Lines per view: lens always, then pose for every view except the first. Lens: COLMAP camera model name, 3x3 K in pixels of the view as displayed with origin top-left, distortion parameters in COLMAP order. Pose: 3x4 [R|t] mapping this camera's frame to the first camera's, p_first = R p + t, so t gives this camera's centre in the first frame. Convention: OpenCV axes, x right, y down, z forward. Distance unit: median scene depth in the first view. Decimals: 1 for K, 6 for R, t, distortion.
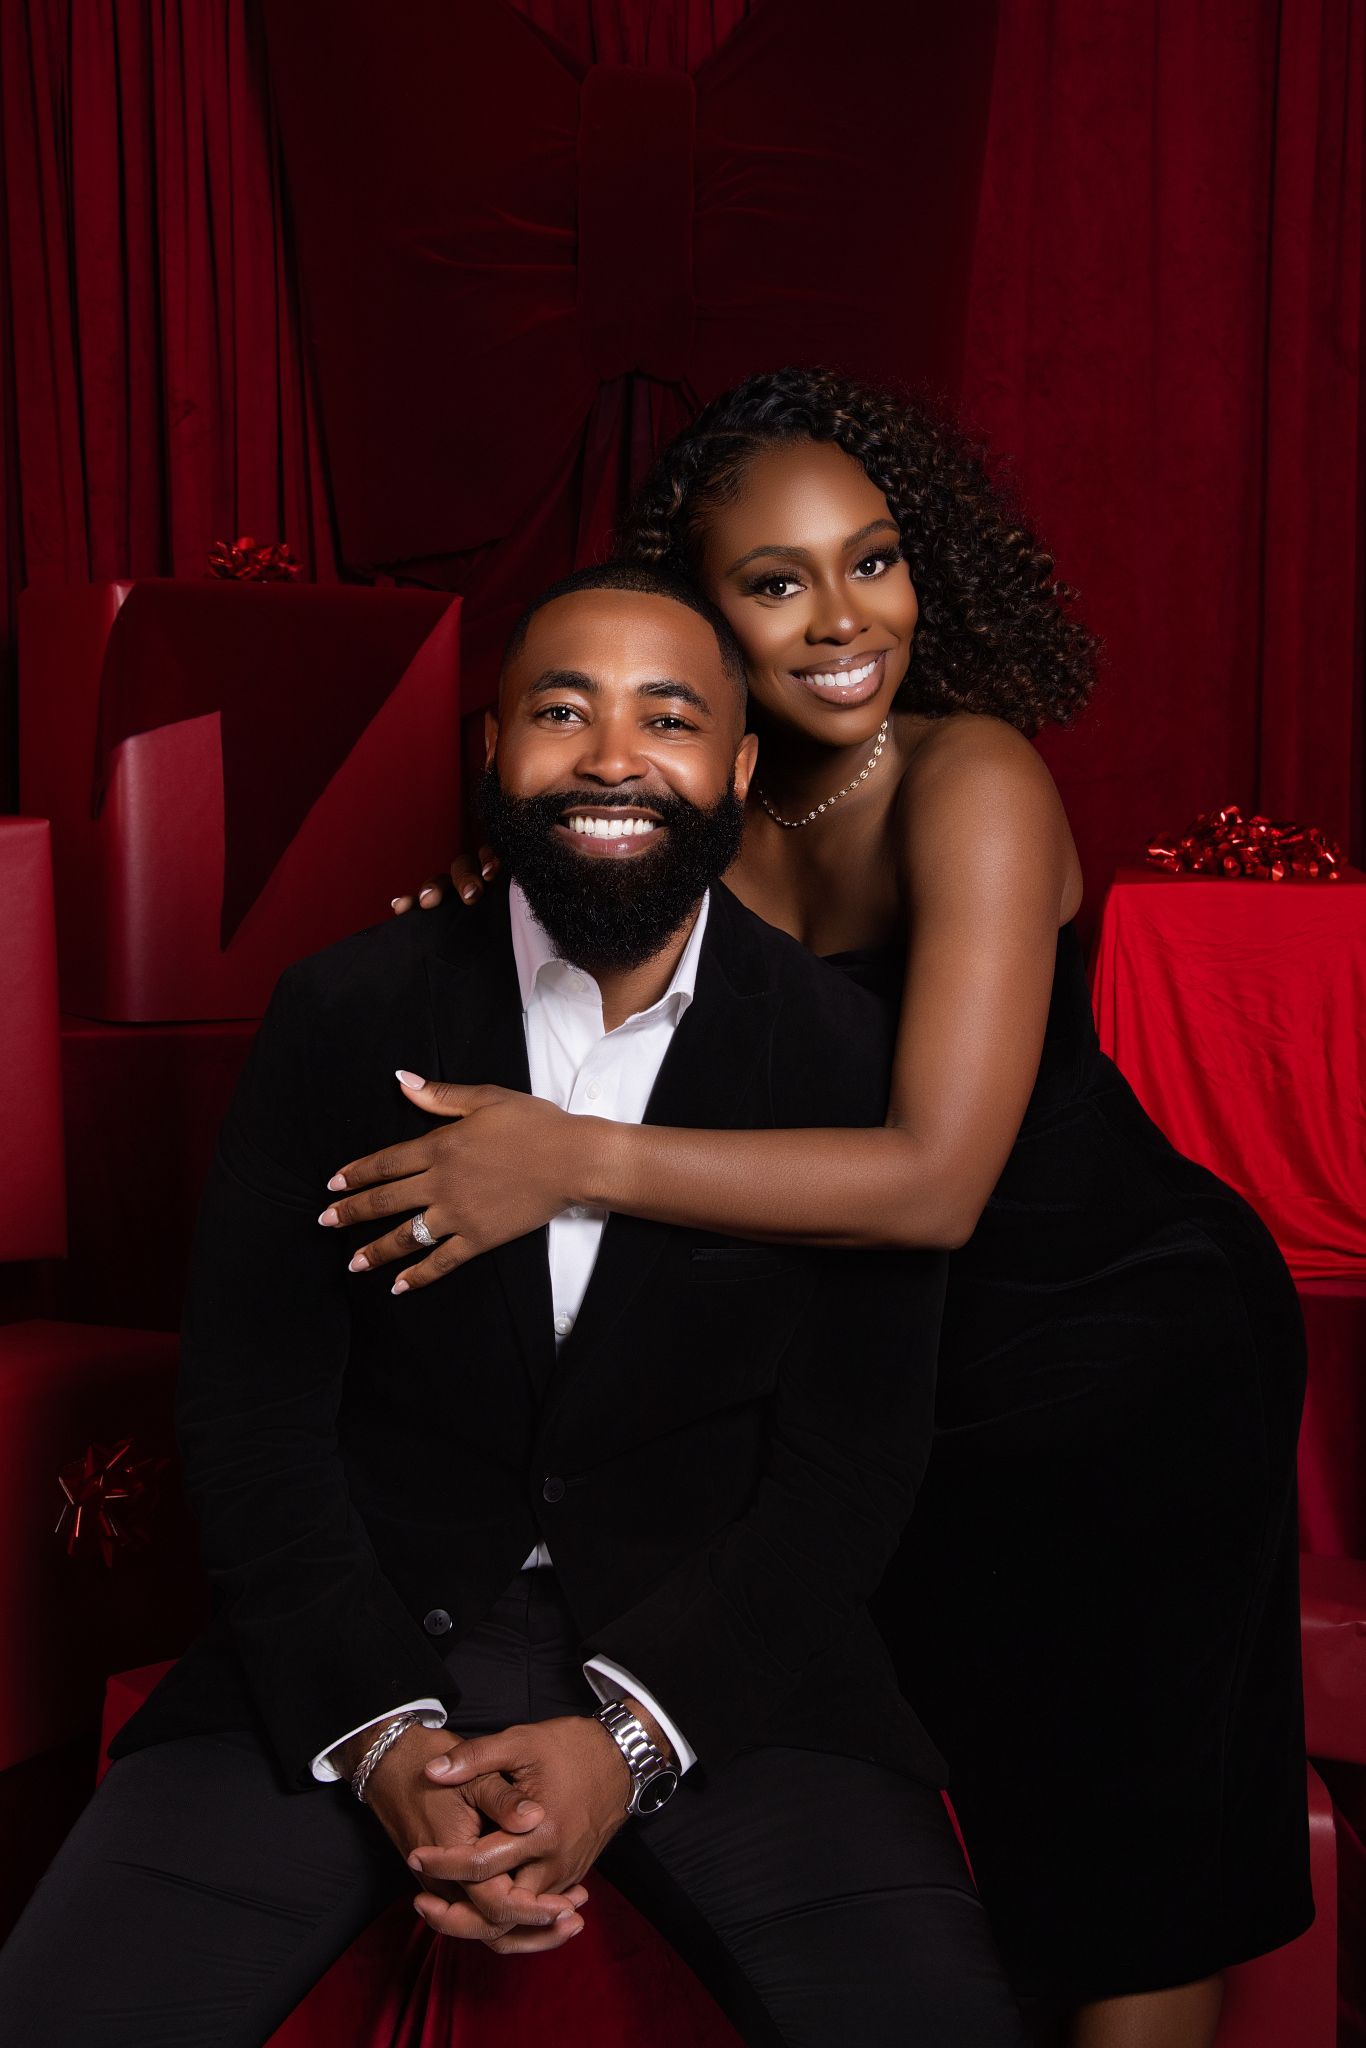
lens RADIAL K [[2565.3, 0, 678.5], [0, 2565.3, 1043.2], [0, 0, 1]] dist [0.103007, 0.000000]
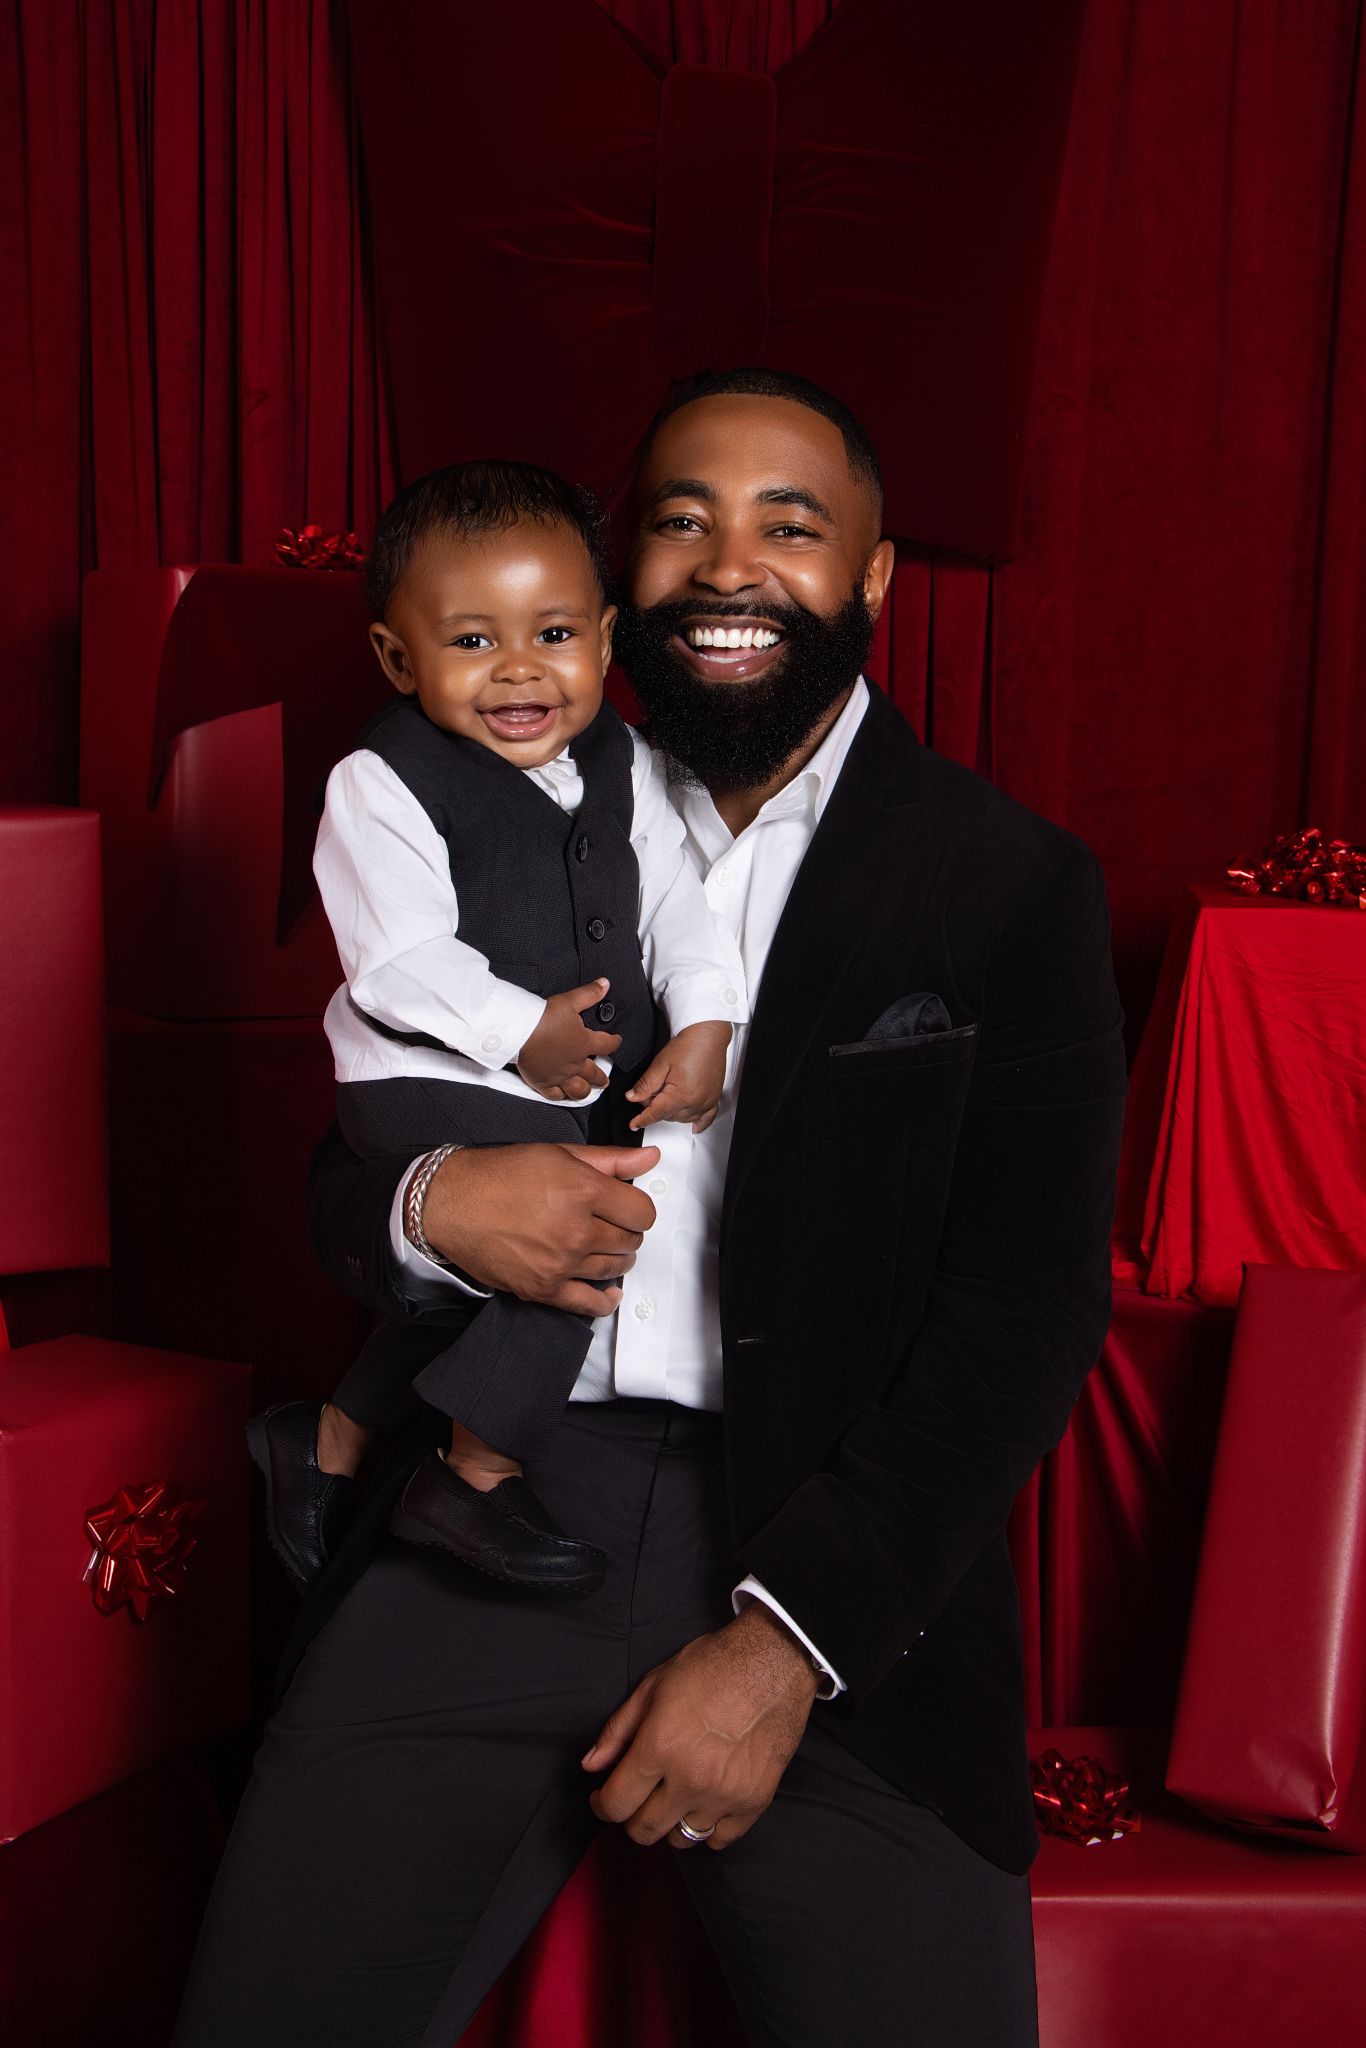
lens RADIAL K [[2047.3, 0, 682.6], [0, 2047.3, 1023.2], [0, 0, 1]] dist [0.025680, 0.000000]
pose [[0.999589, 0.027009, 0.009608, -0.029405], [-0.027295, 0.999145, 0.031050, -0.034588], [-0.008761, -0.031300, 0.999472, 0.212841]]
